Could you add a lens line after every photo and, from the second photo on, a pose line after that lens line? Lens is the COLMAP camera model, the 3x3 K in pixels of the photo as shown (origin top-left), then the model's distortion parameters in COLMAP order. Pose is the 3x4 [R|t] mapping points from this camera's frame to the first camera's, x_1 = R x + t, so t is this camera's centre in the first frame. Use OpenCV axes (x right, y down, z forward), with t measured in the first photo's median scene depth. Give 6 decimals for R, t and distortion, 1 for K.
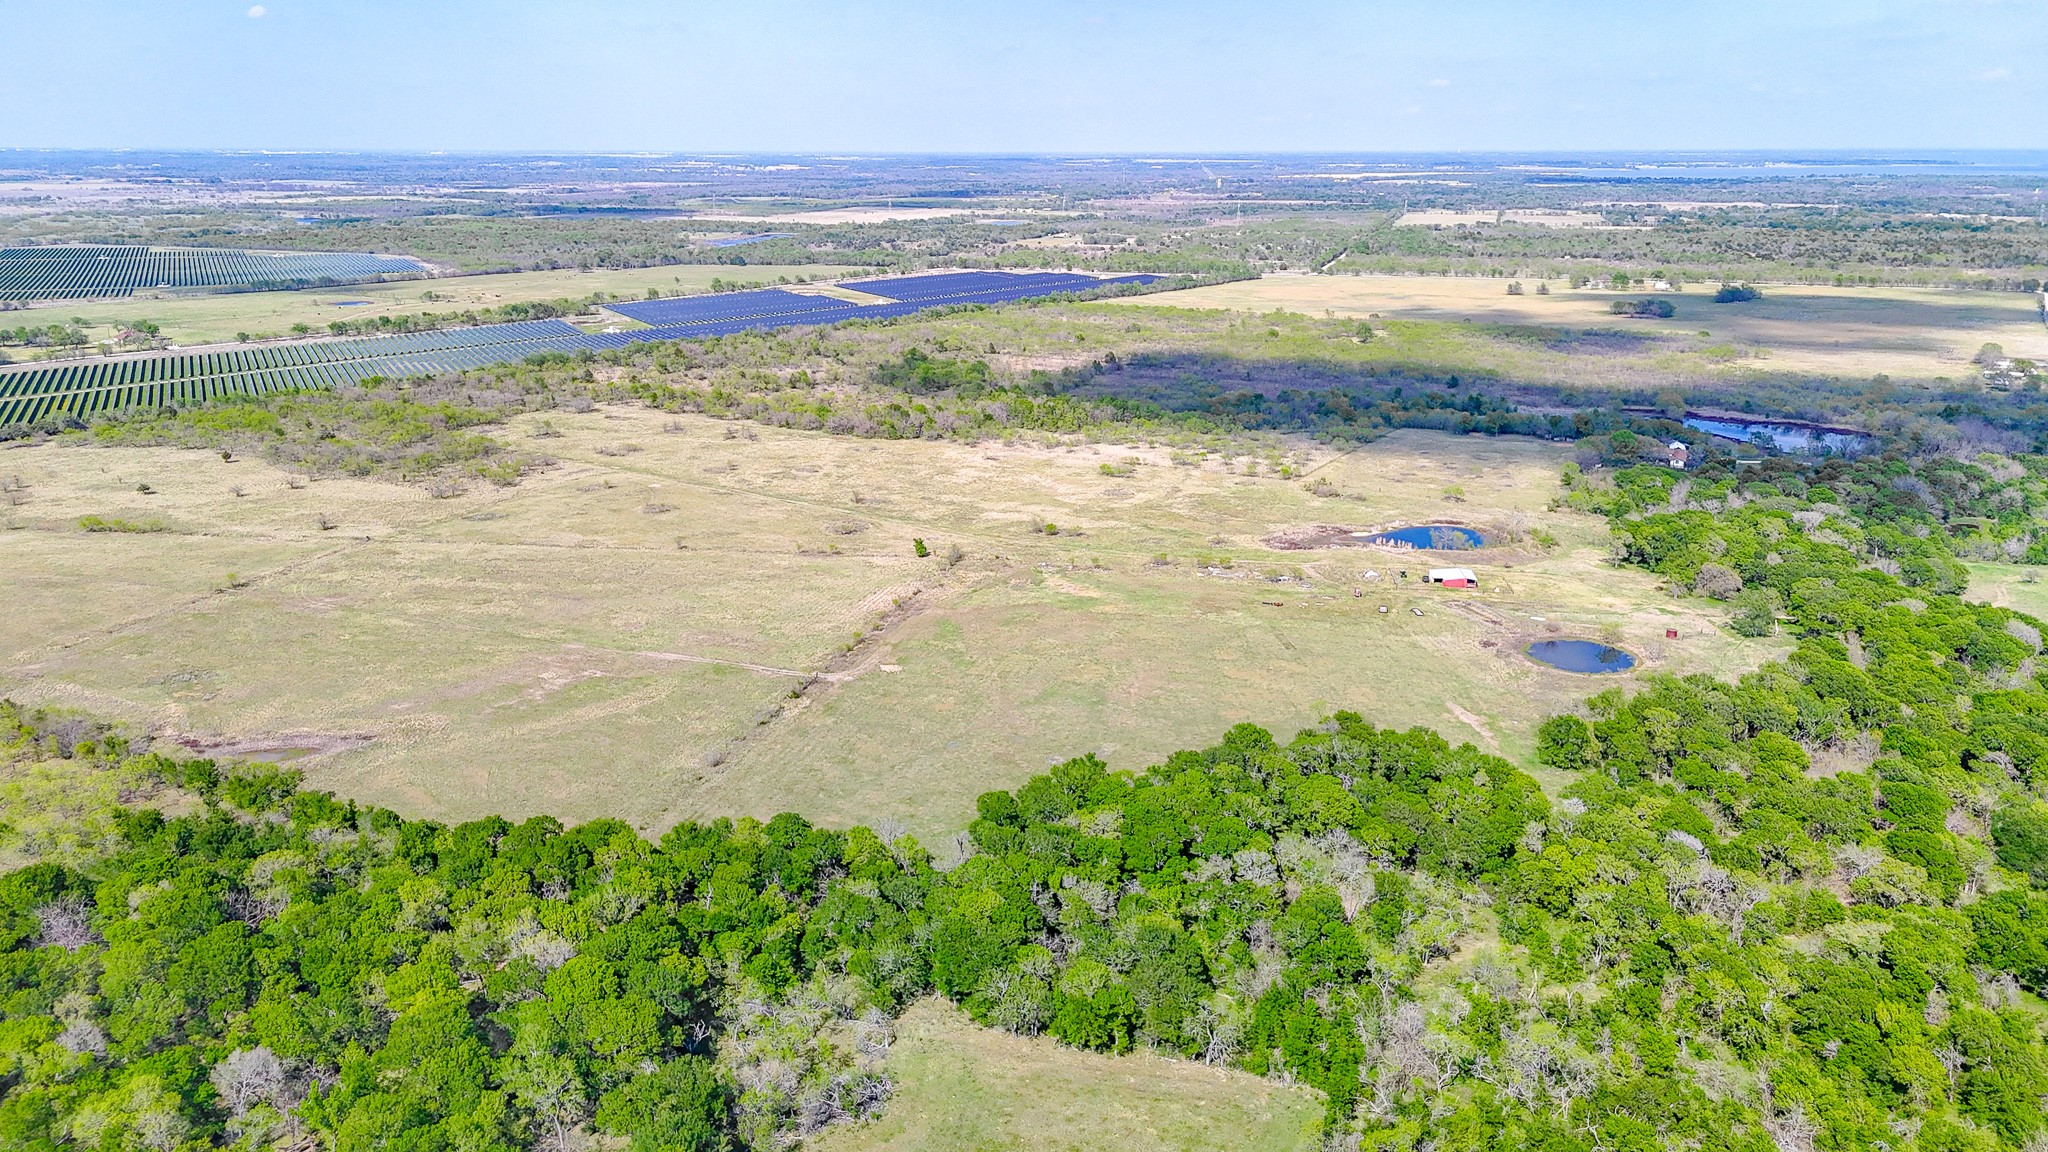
lens RADIAL K [[1520.9, 0, 1026.4], [0, 1520.9, 576.0], [0, 0, 1]] dist [0.069831, -0.065325]
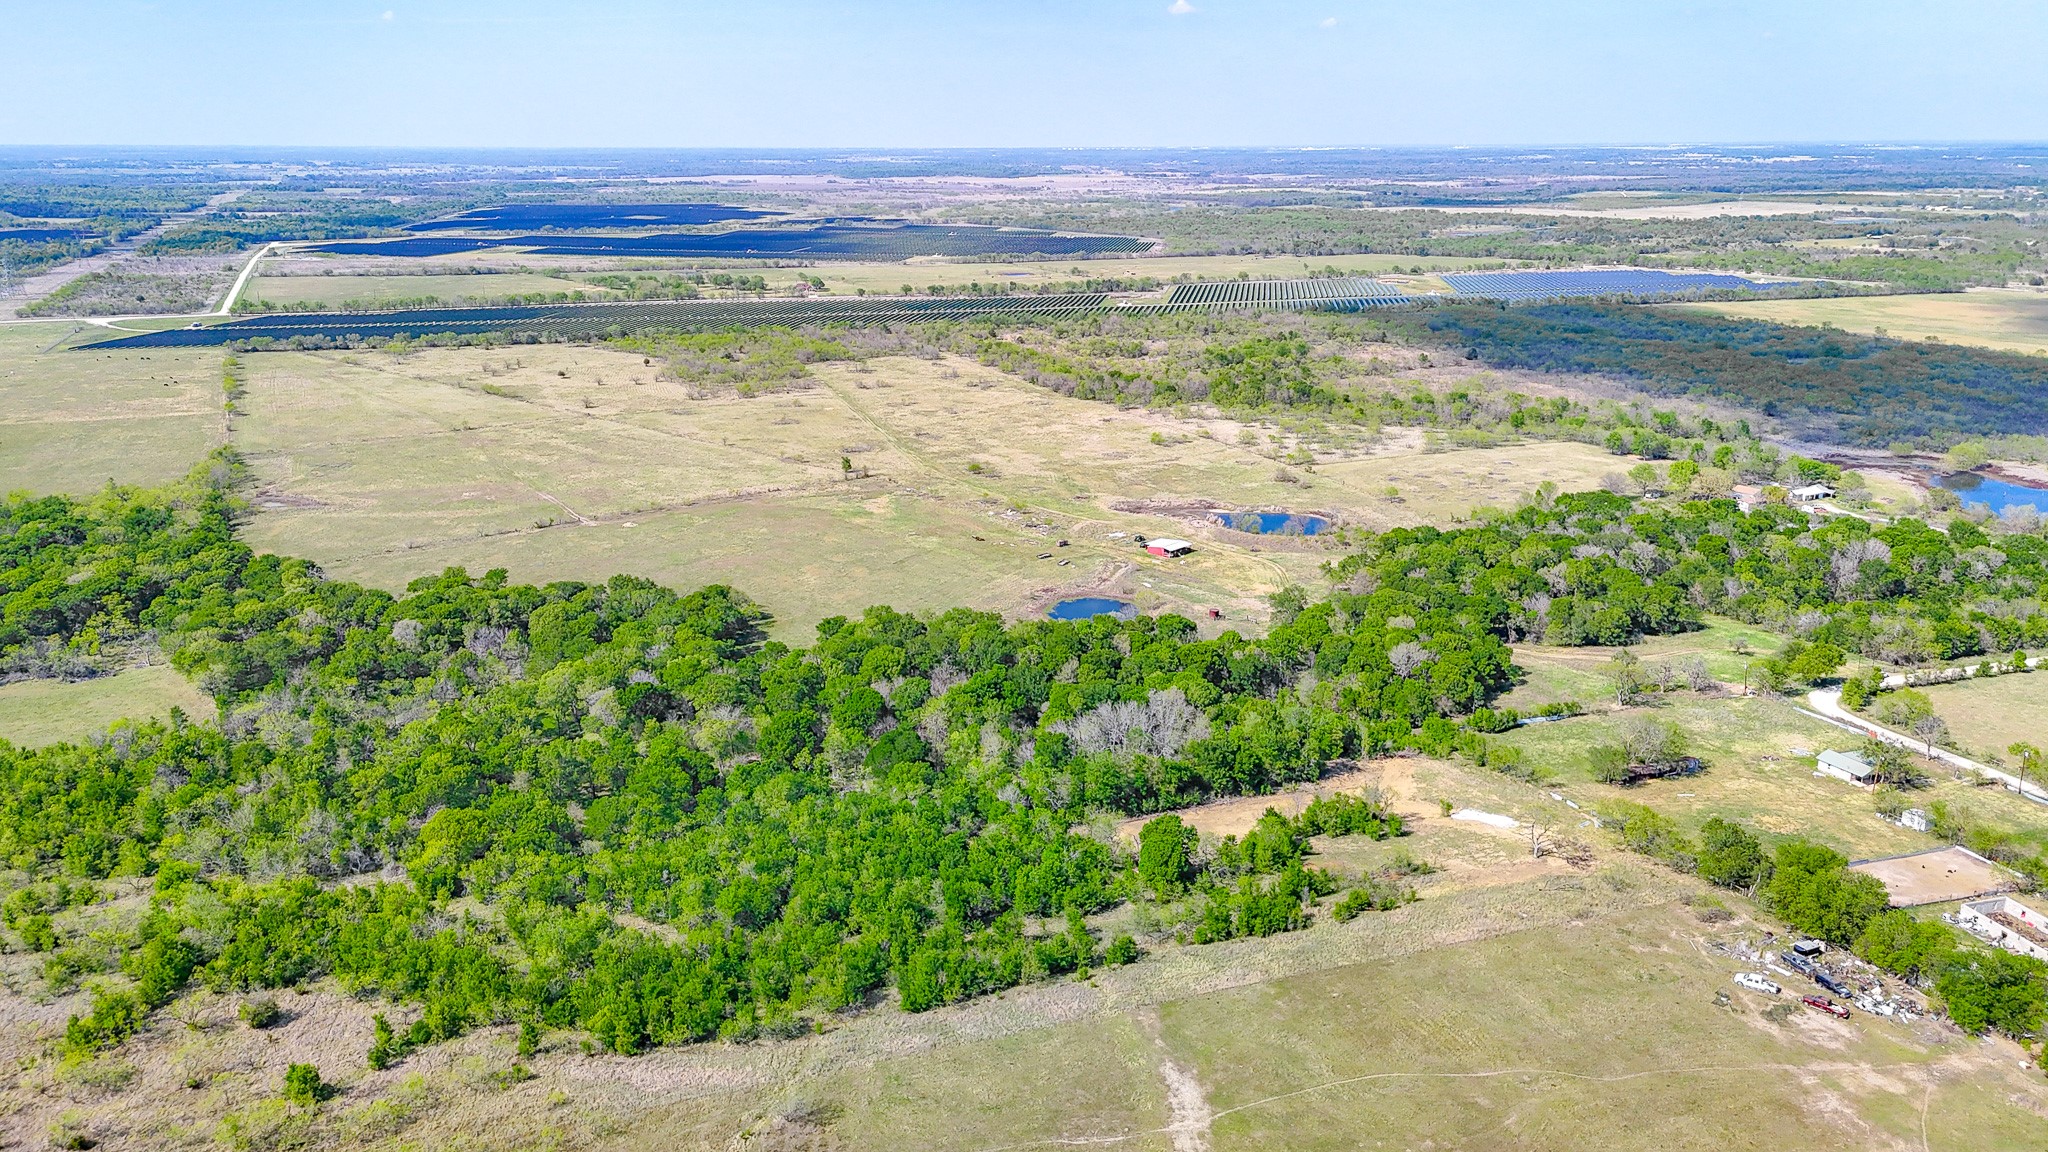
lens RADIAL K [[1520.9, 0, 1017.2], [0, 1520.9, 579.1], [0, 0, 1]] dist [0.069831, -0.065325]
pose [[0.796184, 0.164363, -0.582302, 0.253855], [-0.161087, 0.985244, 0.057844, -0.006753], [0.583216, 0.047747, 0.810912, 0.023619]]
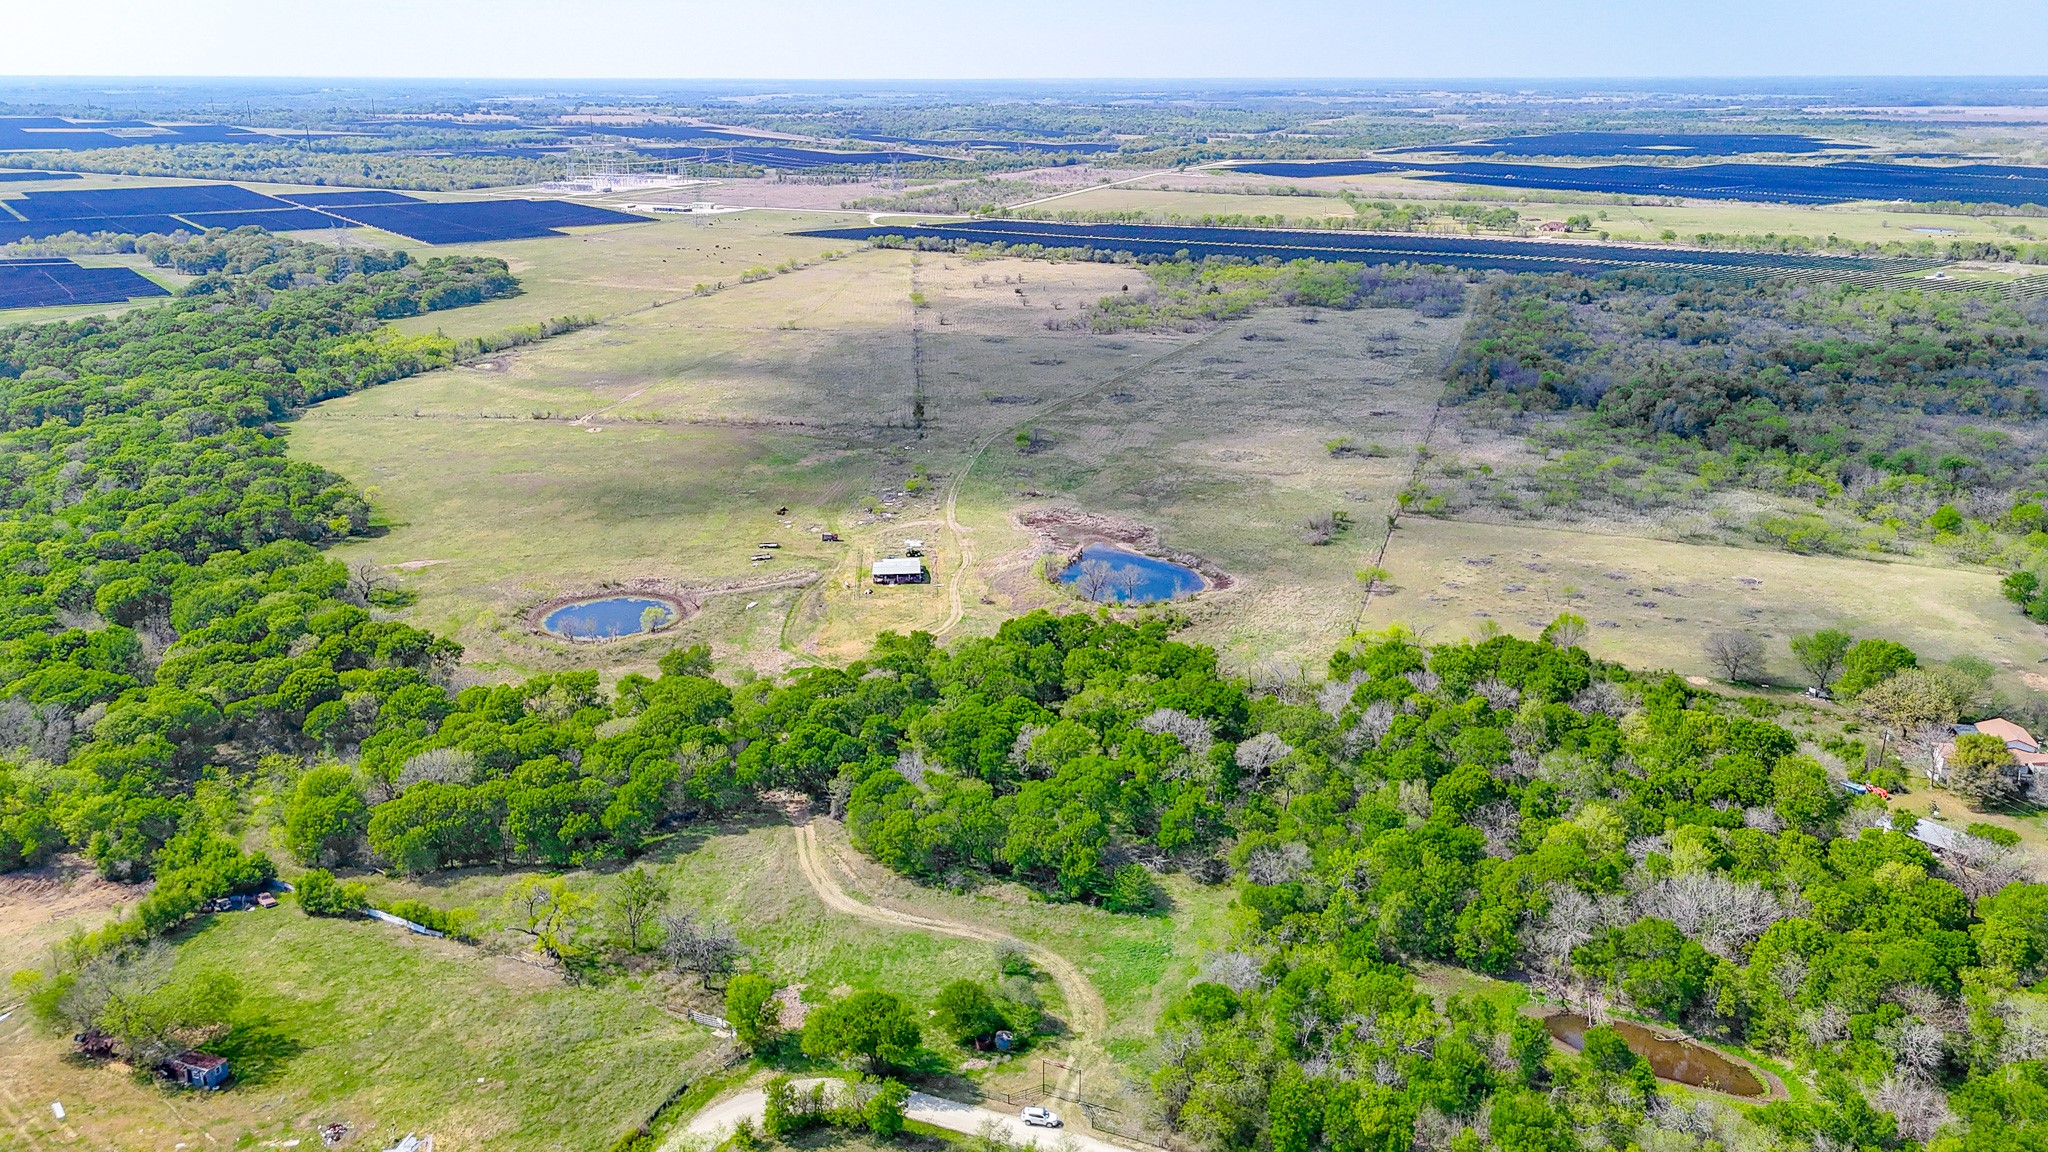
lens RADIAL K [[1520.9, 0, 1018.3], [0, 1520.9, 583.8], [0, 0, 1]] dist [0.069831, -0.065325]
pose [[0.158846, 0.311872, -0.936752, 0.317480], [-0.267746, 0.926850, 0.263173, -0.066763], [0.950305, 0.209008, 0.230729, 0.272968]]
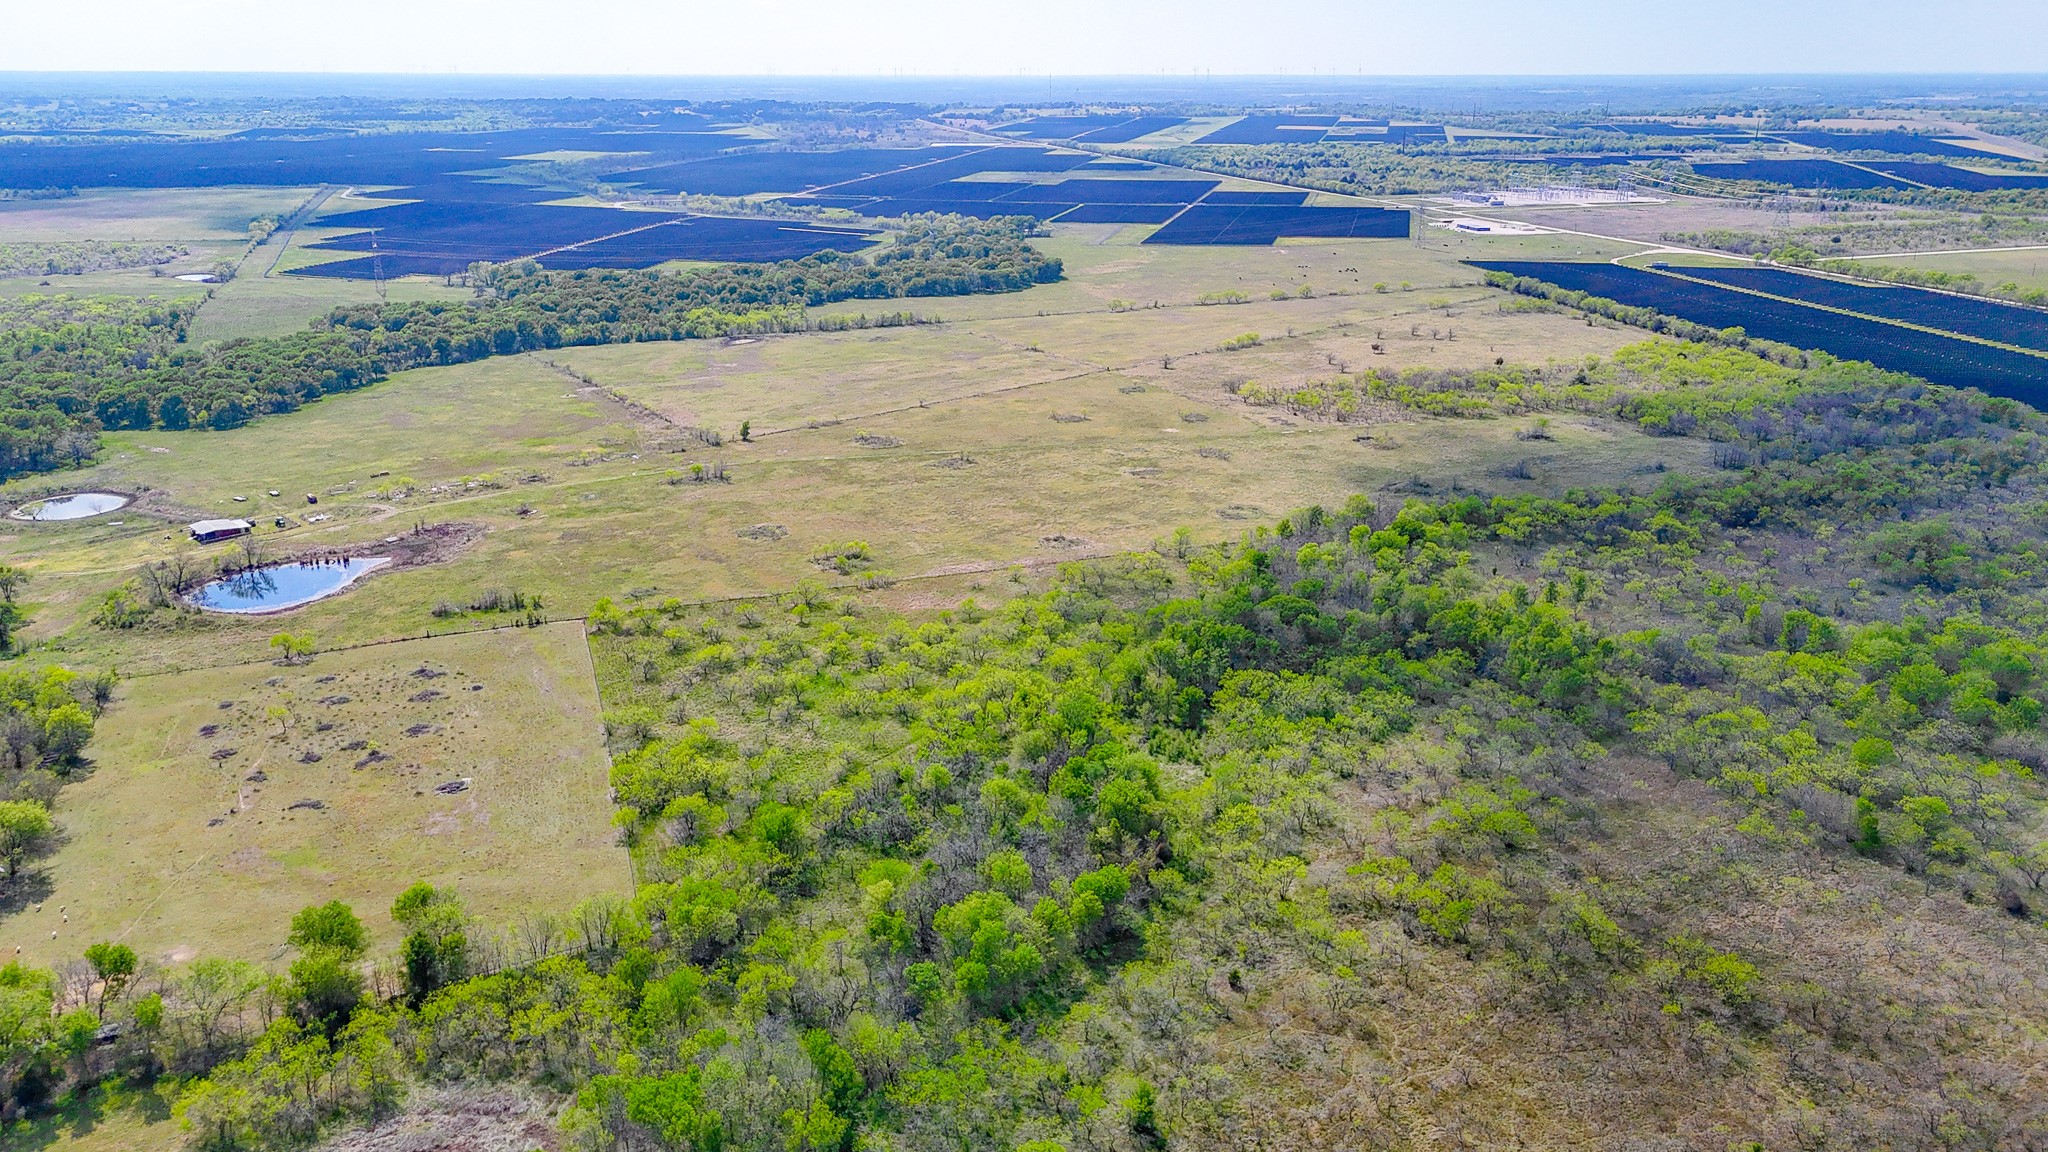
lens RADIAL K [[1520.9, 0, 1012.0], [0, 1520.9, 583.7], [0, 0, 1]] dist [0.069831, -0.065325]
pose [[-0.668538, 0.235799, -0.705306, 0.190975], [-0.203231, 0.854373, 0.478272, -0.155433], [0.715370, 0.463083, -0.523259, 0.565977]]
